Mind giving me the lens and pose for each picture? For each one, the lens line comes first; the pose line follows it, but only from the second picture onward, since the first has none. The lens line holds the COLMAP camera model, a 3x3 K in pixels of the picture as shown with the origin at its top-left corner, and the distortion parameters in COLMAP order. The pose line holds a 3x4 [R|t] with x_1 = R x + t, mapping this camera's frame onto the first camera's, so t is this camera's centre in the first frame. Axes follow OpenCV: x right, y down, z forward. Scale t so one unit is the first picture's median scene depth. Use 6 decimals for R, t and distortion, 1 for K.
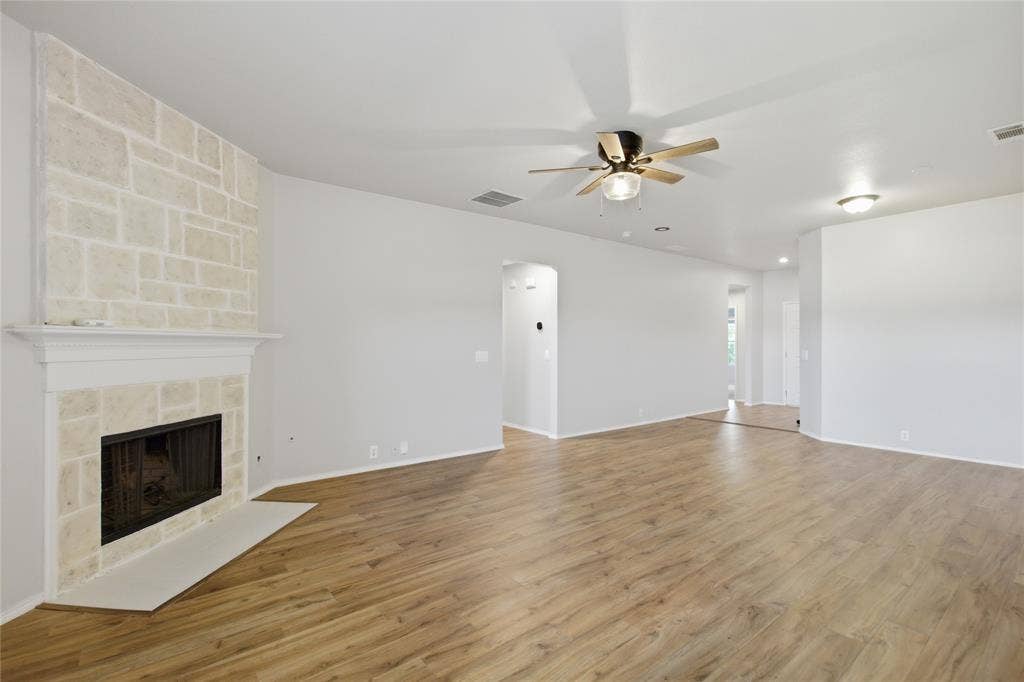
lens RADIAL K [[468.7, 0, 508.3], [0, 468.7, 344.0], [0, 0, 1]] dist [-0.005083, 0.000897]
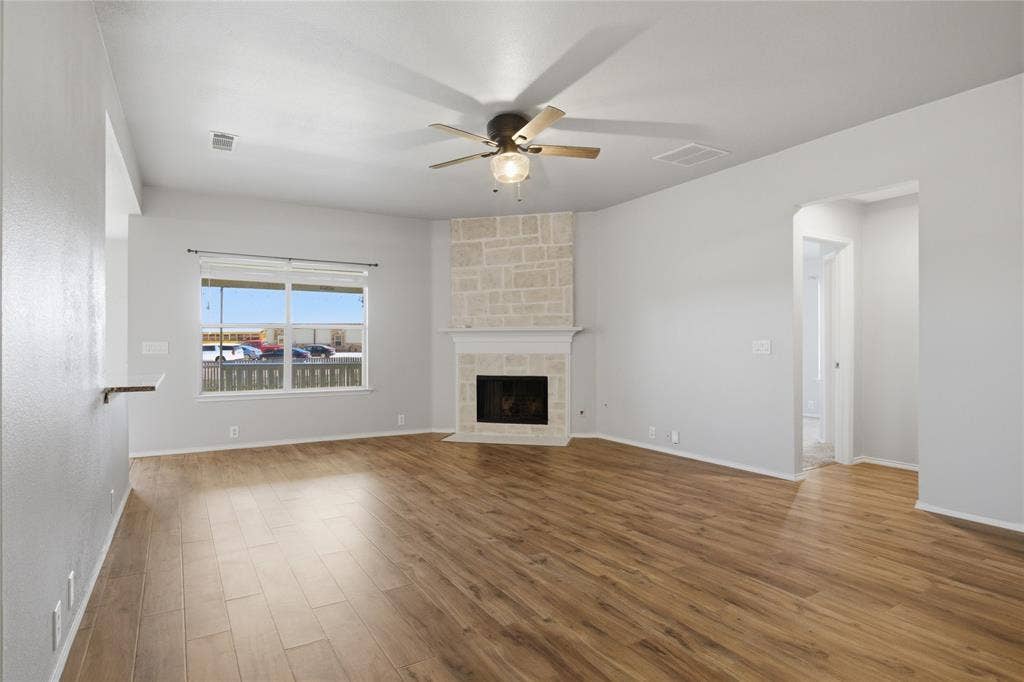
lens RADIAL K [[548.8, 0, 513.5], [0, 548.8, 339.4], [0, 0, 1]] dist [-0.000014, 0.000764]
pose [[-0.109172, -0.003794, -0.994016, 1.394625], [0.004819, 0.999979, -0.004346, 0.025737], [0.994011, -0.005265, -0.109152, 1.130002]]
